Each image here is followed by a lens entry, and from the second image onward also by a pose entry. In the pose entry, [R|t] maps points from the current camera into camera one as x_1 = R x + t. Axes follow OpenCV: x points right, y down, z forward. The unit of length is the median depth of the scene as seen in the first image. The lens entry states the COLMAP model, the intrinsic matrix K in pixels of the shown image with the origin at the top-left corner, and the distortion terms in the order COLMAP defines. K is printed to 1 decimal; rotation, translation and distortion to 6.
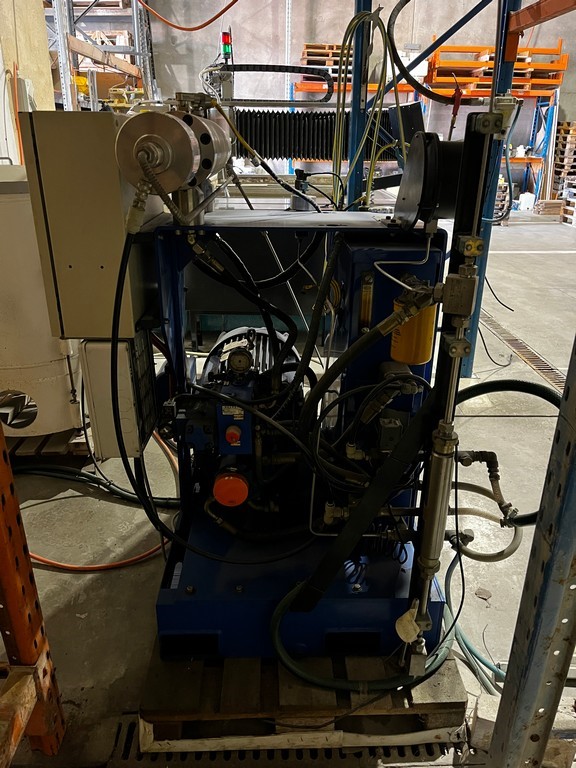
lens RADIAL K [[593.2, 0, 284.7], [0, 593.2, 386.1], [0, 0, 1]] dist [0.054297, -0.079625]
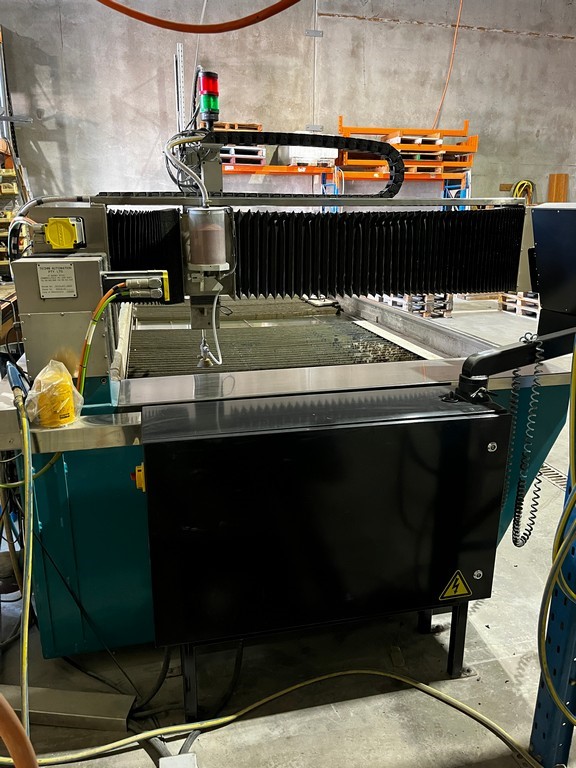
lens RADIAL K [[593.2, 0, 286.0], [0, 593.2, 382.1], [0, 0, 1]] dist [0.054297, -0.079625]
pose [[0.974673, -0.070007, 0.212395, -0.055877], [0.094724, 0.989571, -0.108517, -0.086968], [-0.202583, 0.125887, 0.971140, 0.171796]]
